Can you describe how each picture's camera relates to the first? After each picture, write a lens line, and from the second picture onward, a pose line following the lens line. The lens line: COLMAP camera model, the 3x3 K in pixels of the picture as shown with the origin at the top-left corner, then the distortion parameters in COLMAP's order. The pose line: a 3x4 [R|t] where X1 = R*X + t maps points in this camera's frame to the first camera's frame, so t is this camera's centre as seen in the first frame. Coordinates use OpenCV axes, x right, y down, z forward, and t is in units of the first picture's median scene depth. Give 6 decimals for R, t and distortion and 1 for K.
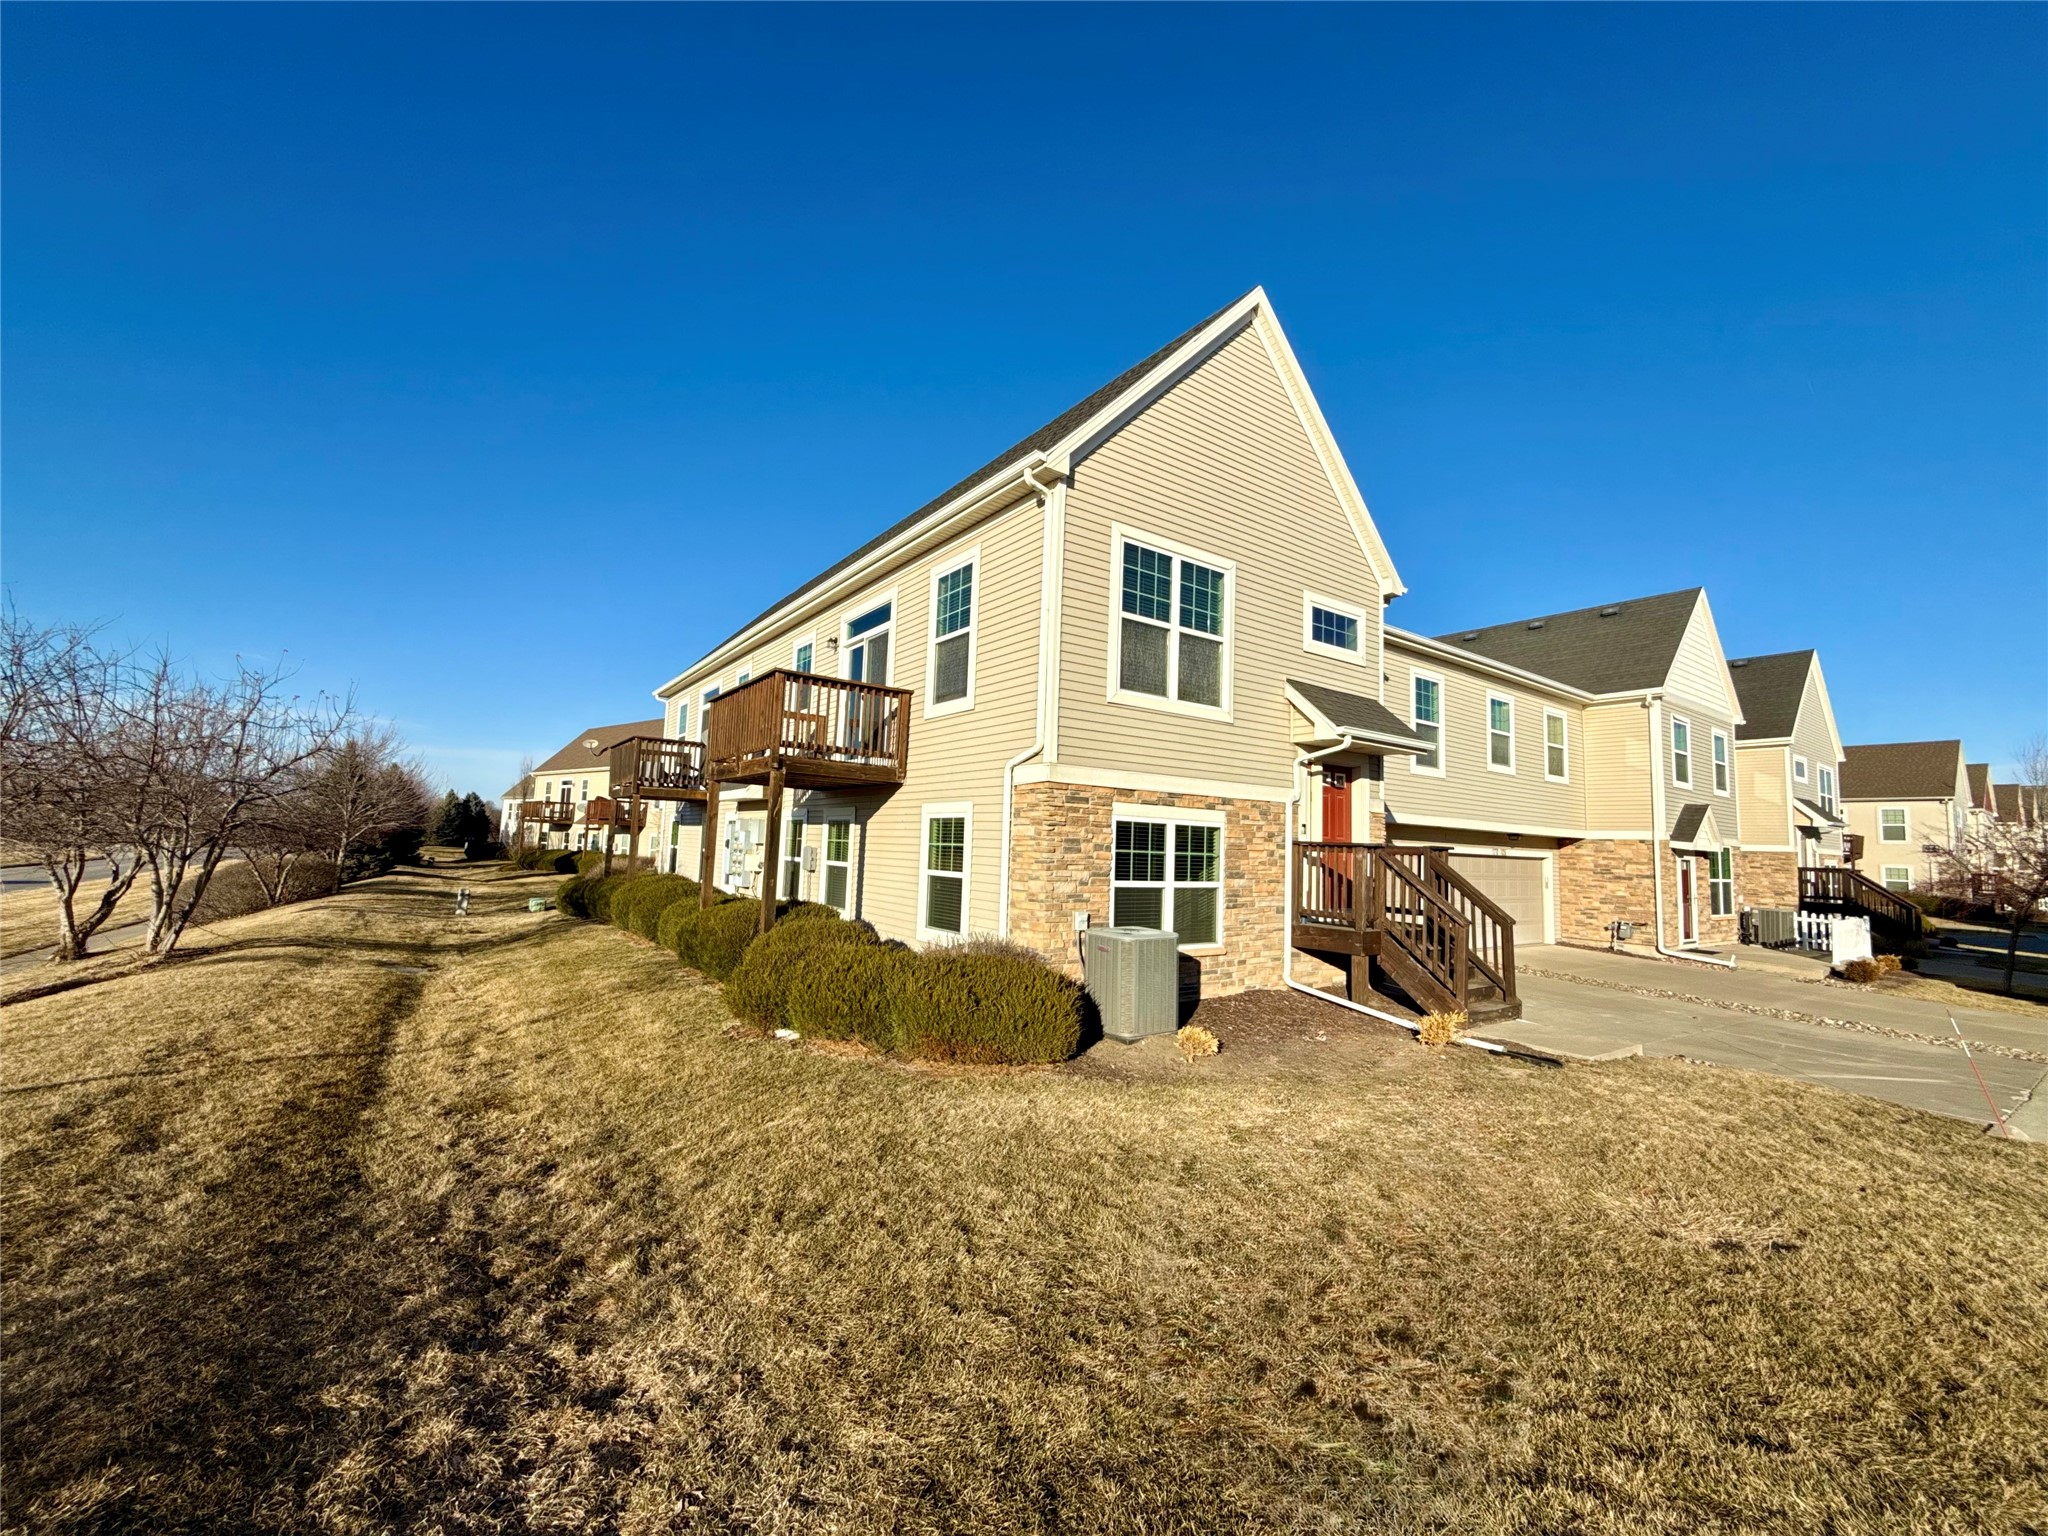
lens RADIAL K [[814.9, 0, 1022.1], [0, 814.9, 775.1], [0, 0, 1]] dist [0.002981, -0.000144]
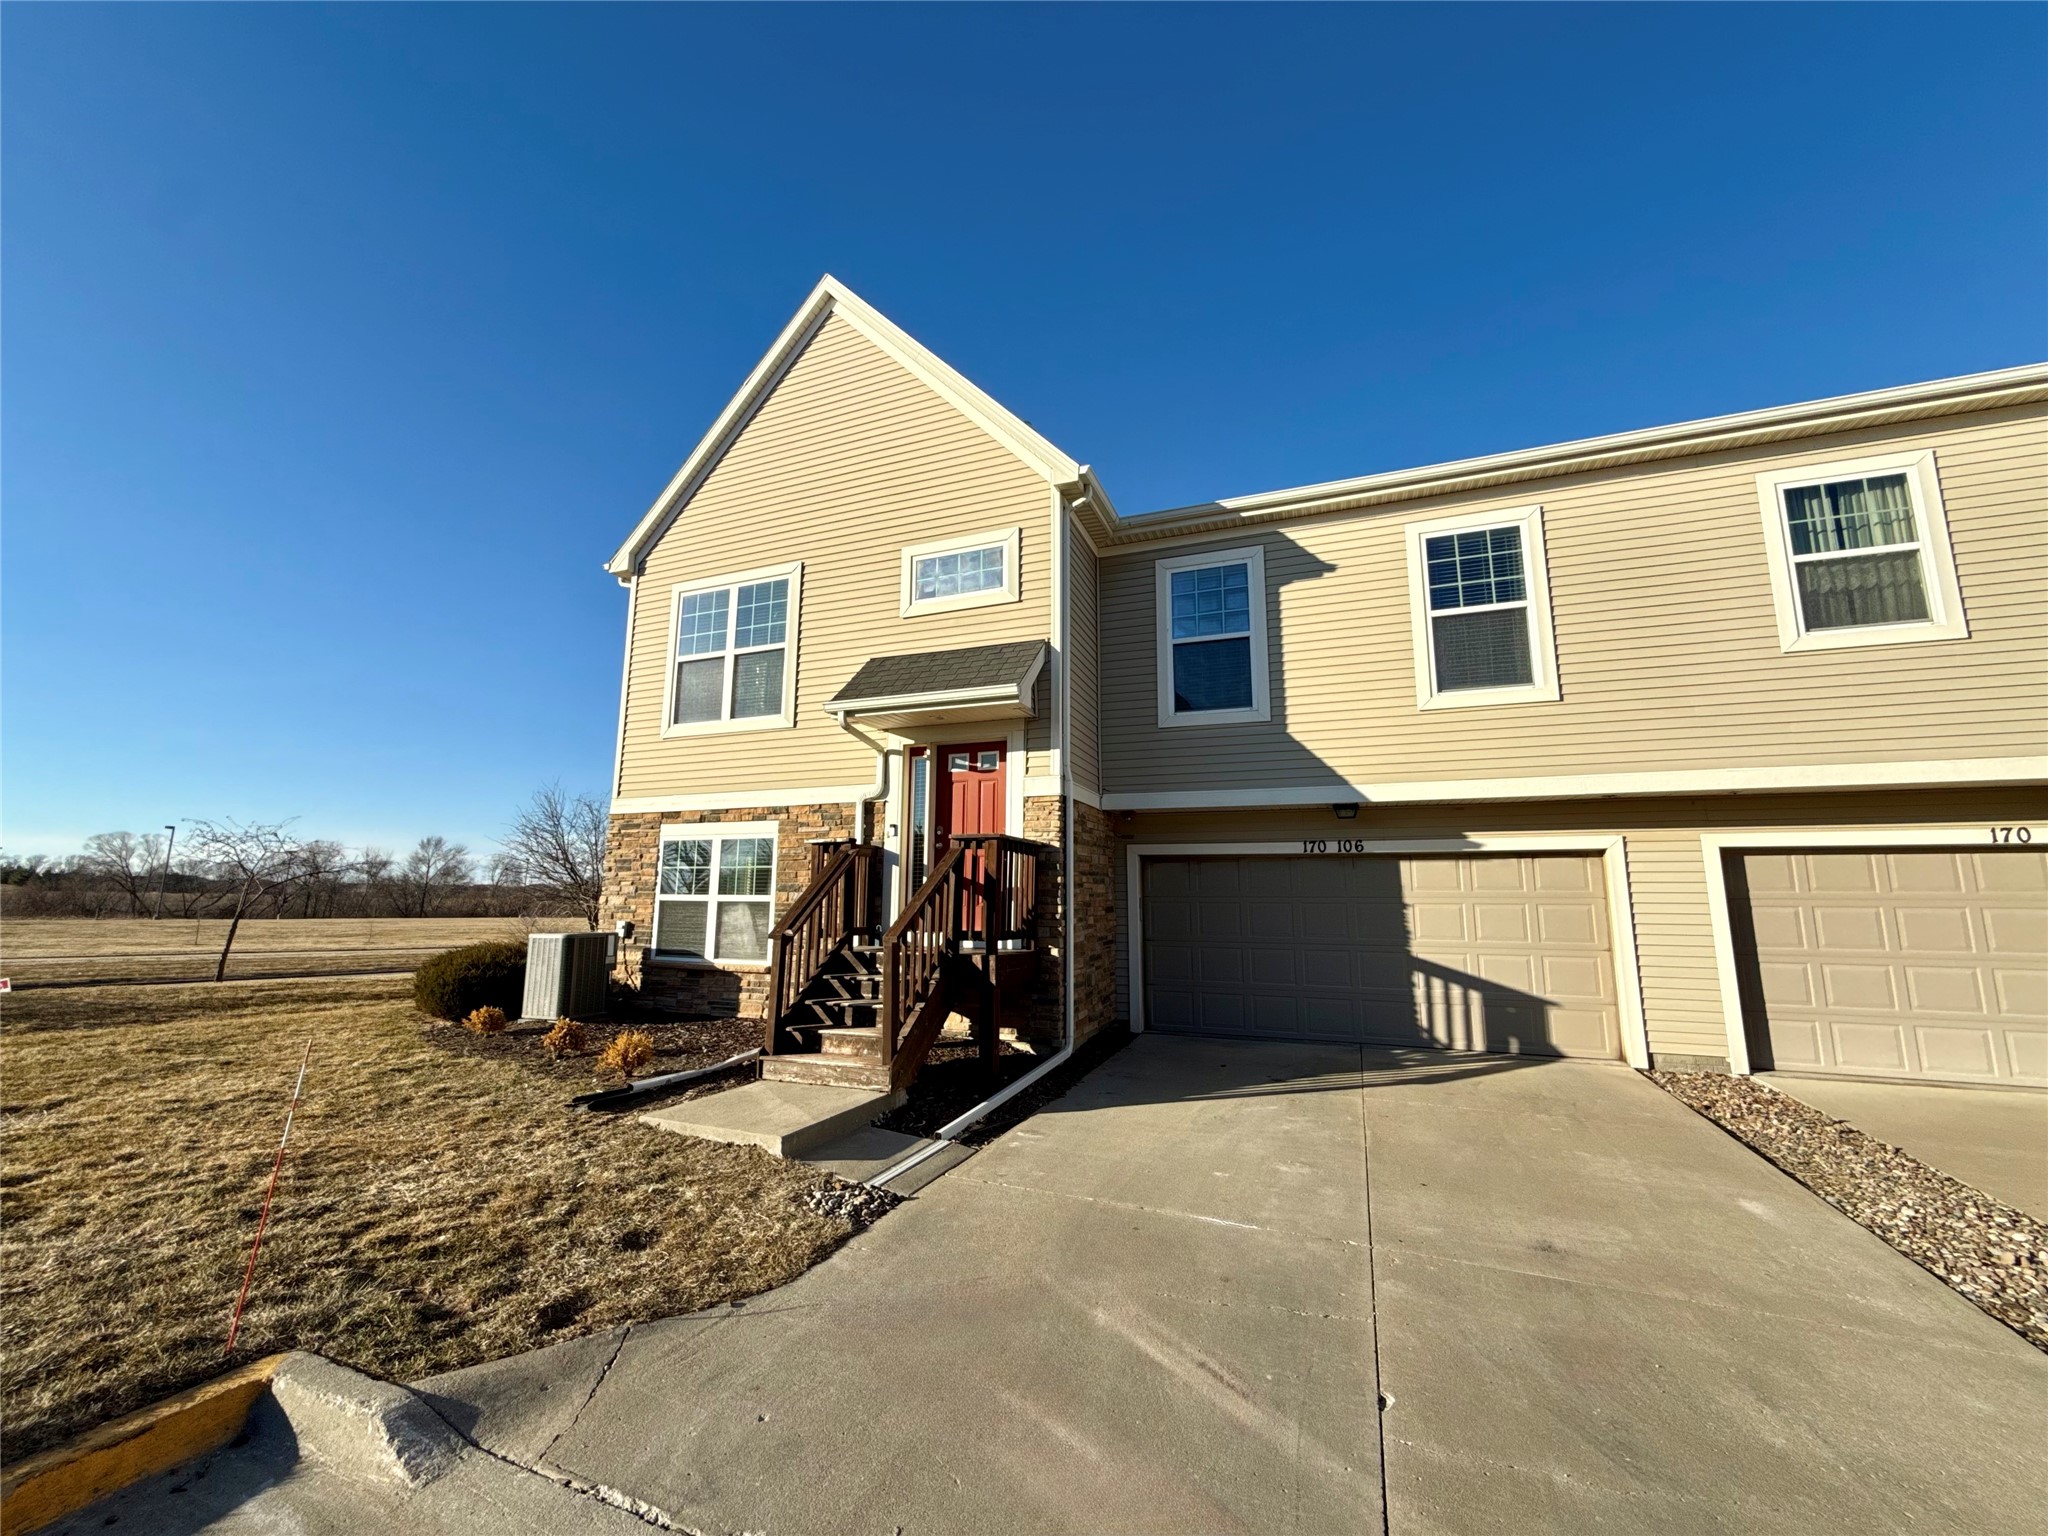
lens RADIAL K [[814.9, 0, 1026.1], [0, 814.9, 758.4], [0, 0, 1]] dist [0.002981, -0.000144]
pose [[0.534892, -0.169087, -0.827828, 1.251495], [0.089587, 0.985598, -0.143427, 0.140554], [0.840158, 0.002555, 0.542336, 0.755286]]
